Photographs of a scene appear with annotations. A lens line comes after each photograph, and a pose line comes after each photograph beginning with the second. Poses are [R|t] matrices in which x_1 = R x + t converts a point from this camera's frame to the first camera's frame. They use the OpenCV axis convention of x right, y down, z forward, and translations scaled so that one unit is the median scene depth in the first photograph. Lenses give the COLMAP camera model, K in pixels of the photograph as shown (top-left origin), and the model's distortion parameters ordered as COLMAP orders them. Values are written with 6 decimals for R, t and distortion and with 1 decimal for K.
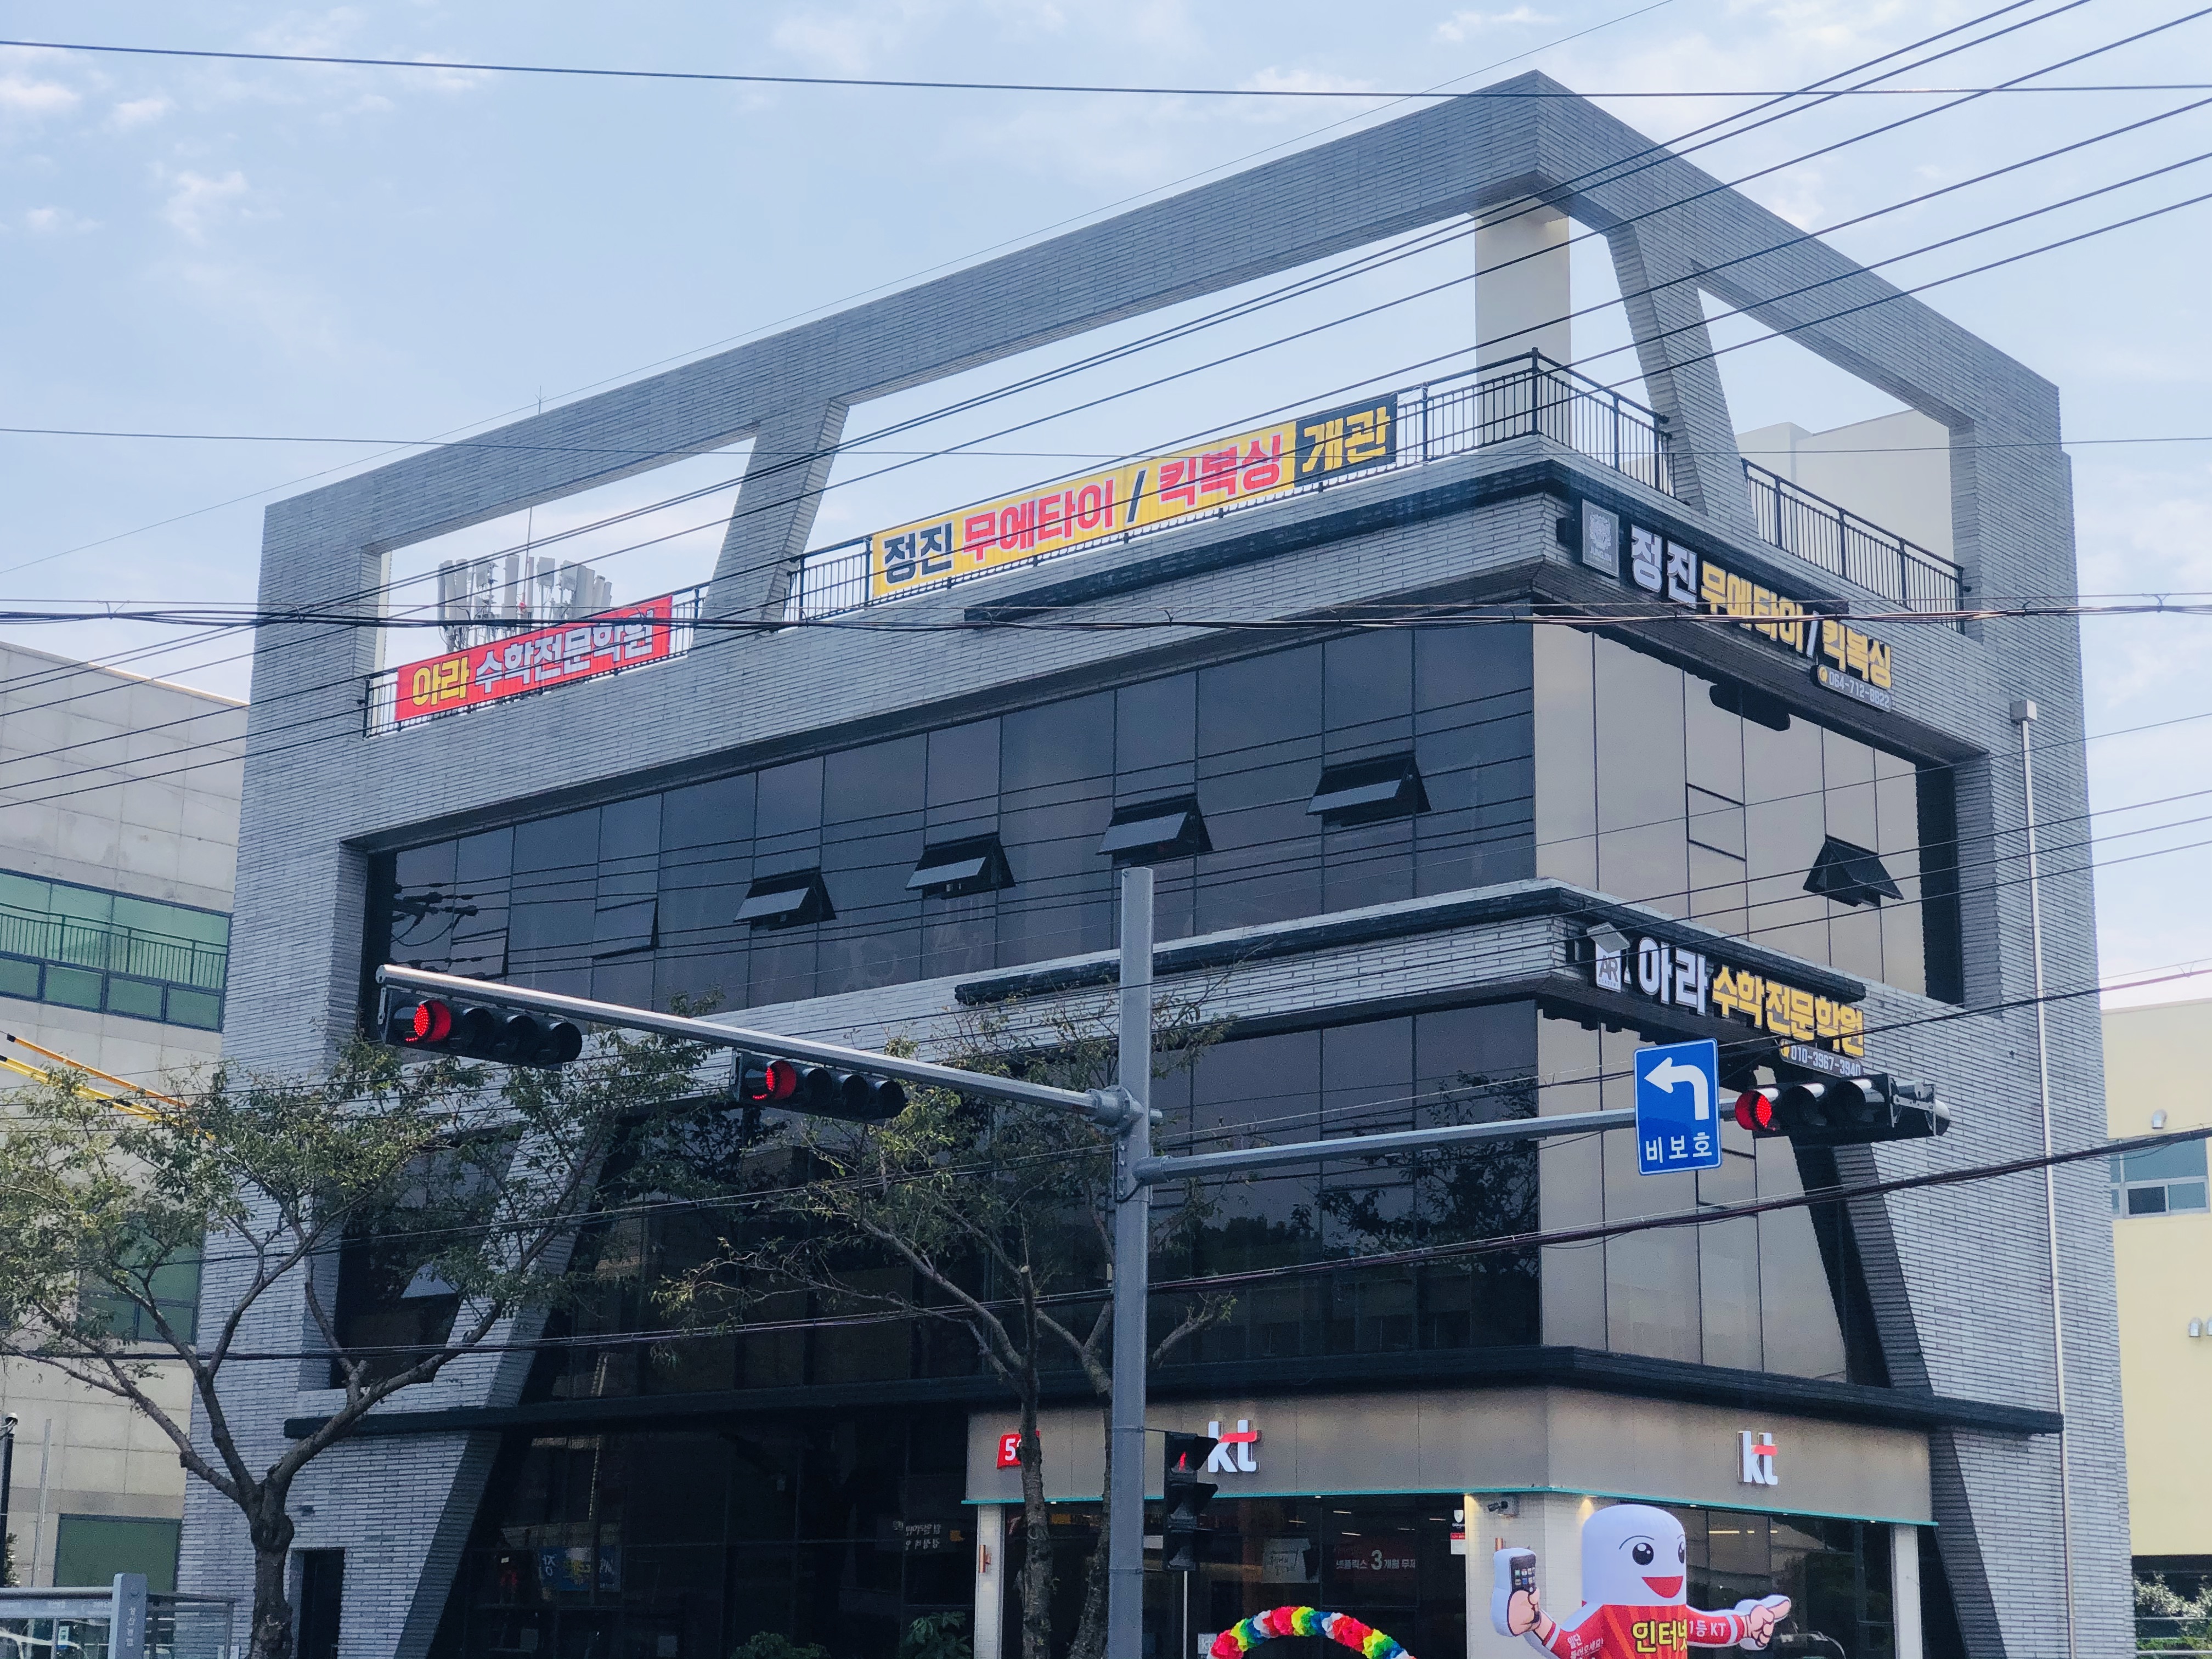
lens RADIAL K [[3449.9, 0, 1106.0], [0, 3449.9, 829.5], [0, 0, 1]] dist [0.070627, 0.024998]
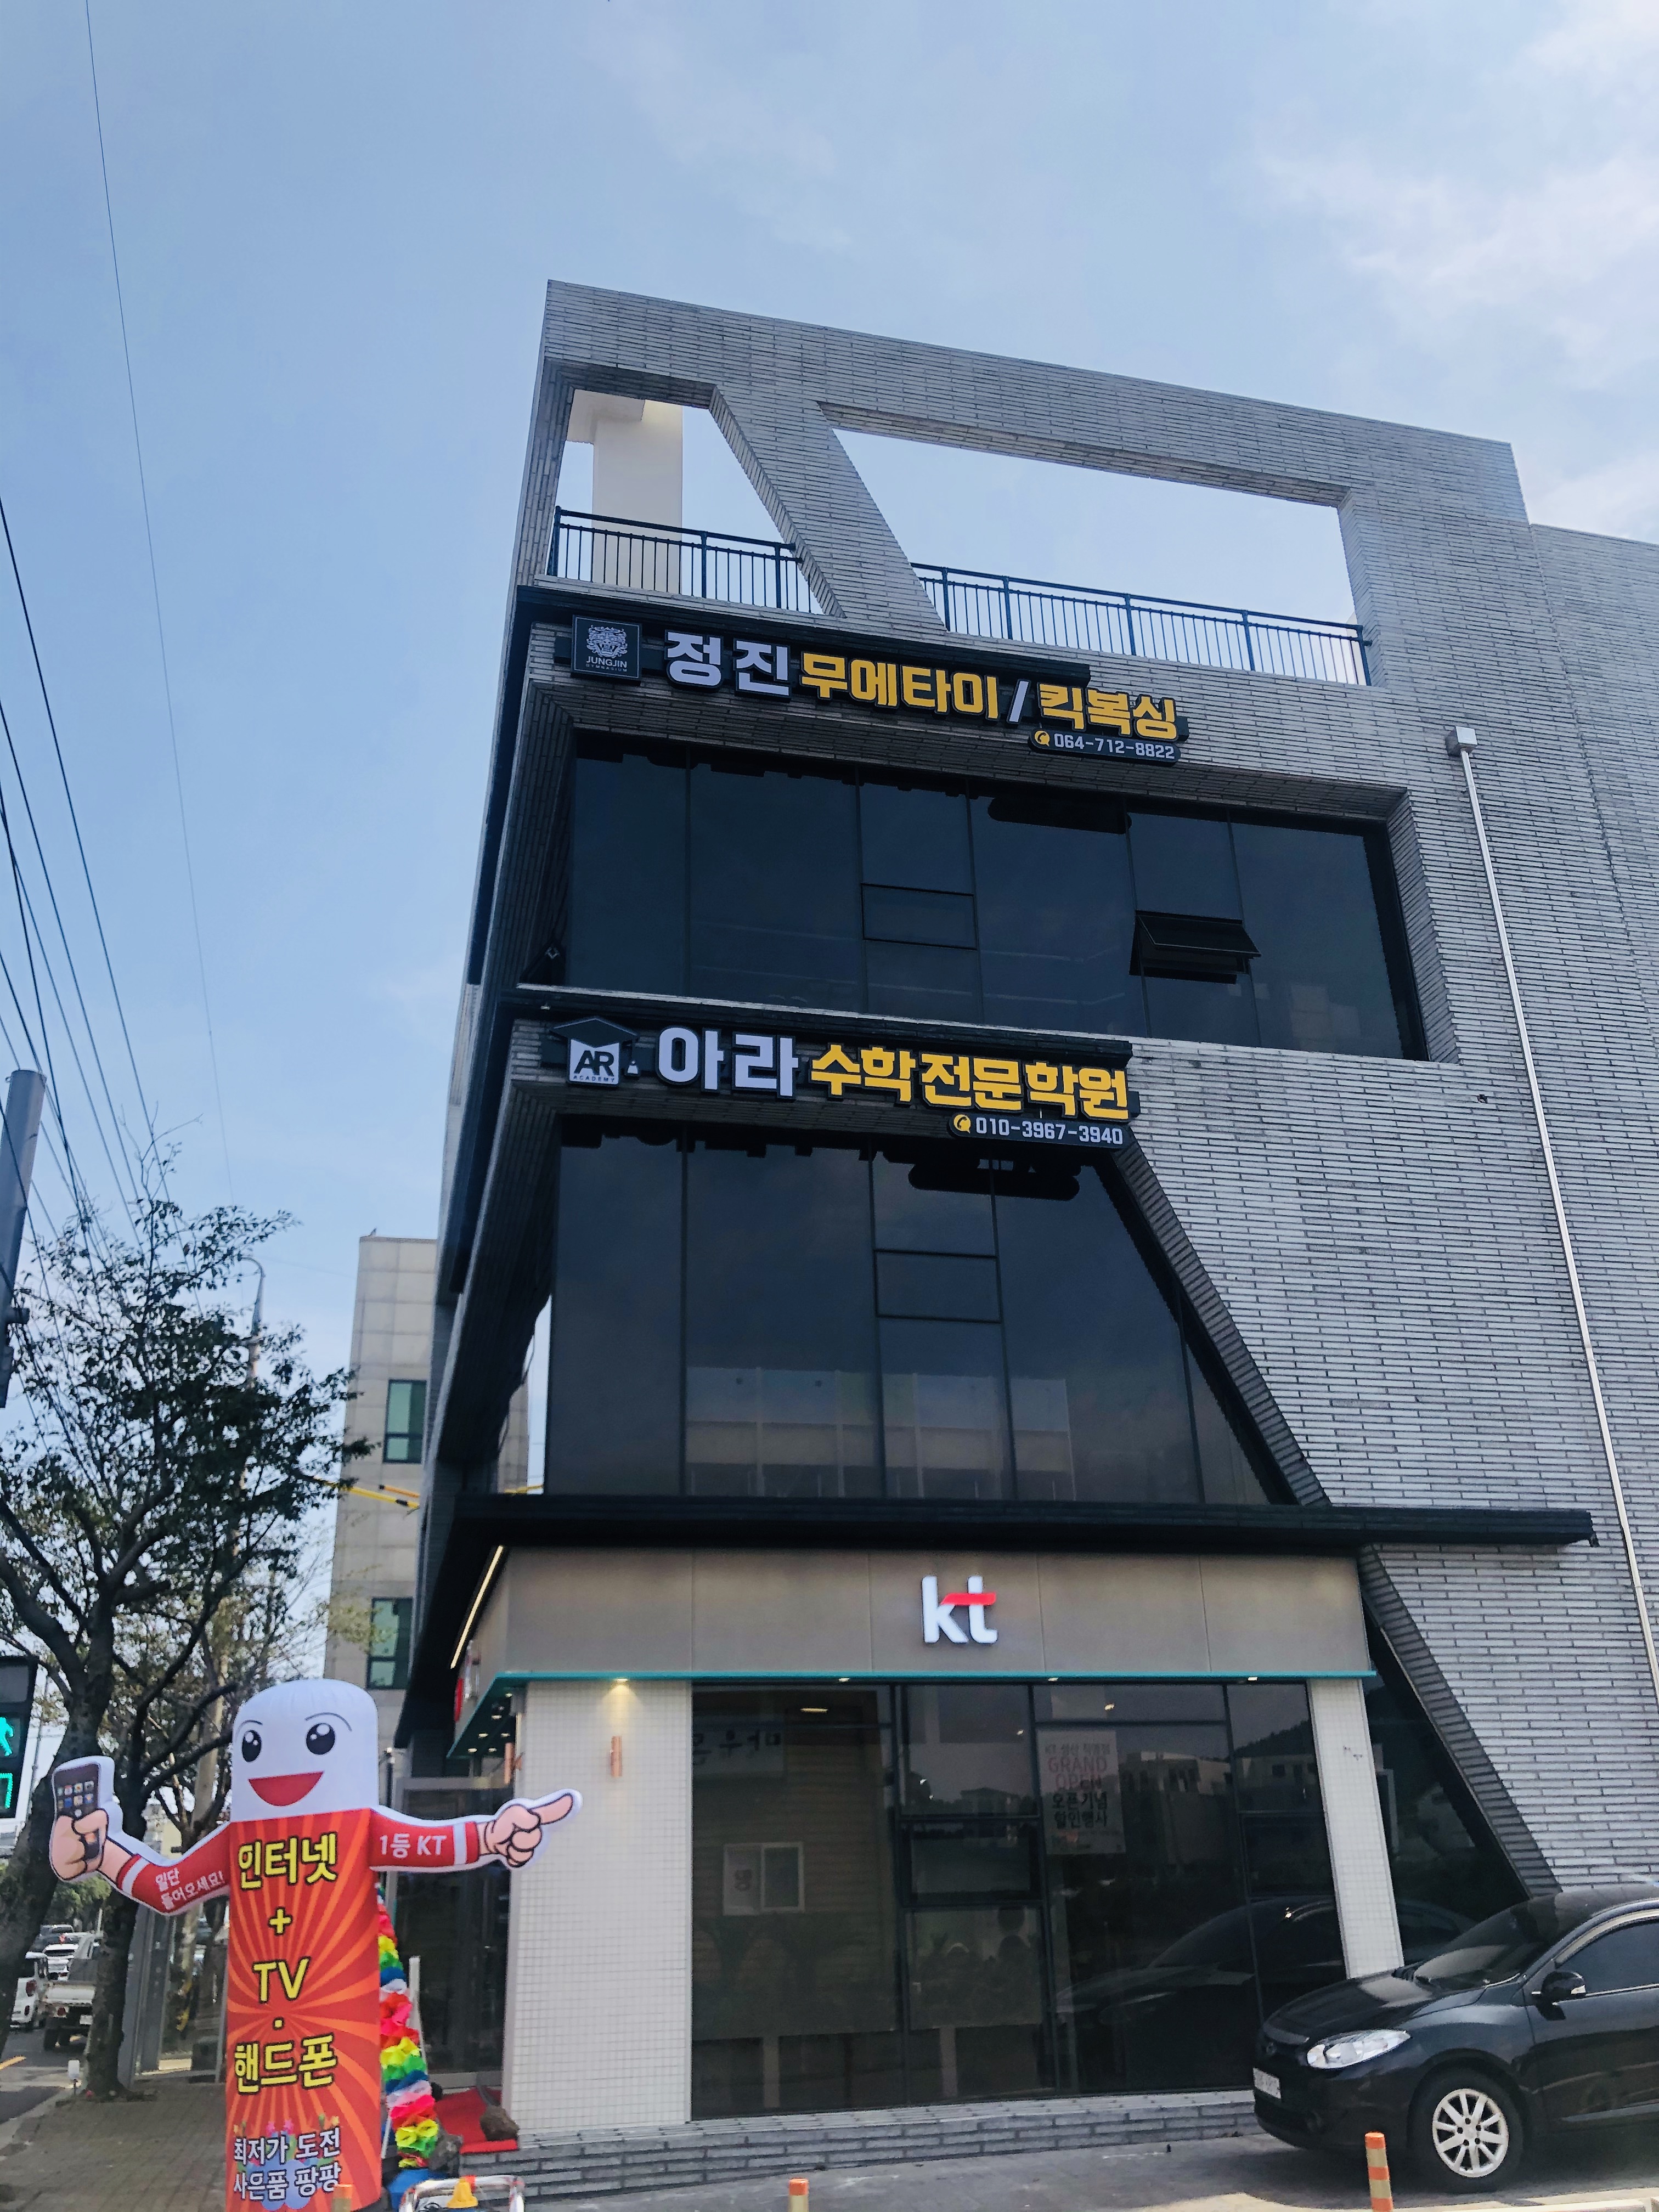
lens RADIAL K [[1807.9, 0, 829.5], [0, 1807.9, 1106.0], [0, 0, 1]] dist [0.025158, -0.004847]
pose [[0.815864, -0.267644, -0.512574, 0.403219], [0.175923, 0.959301, -0.220890, 0.153775], [0.550833, 0.090043, 0.829744, 0.610727]]
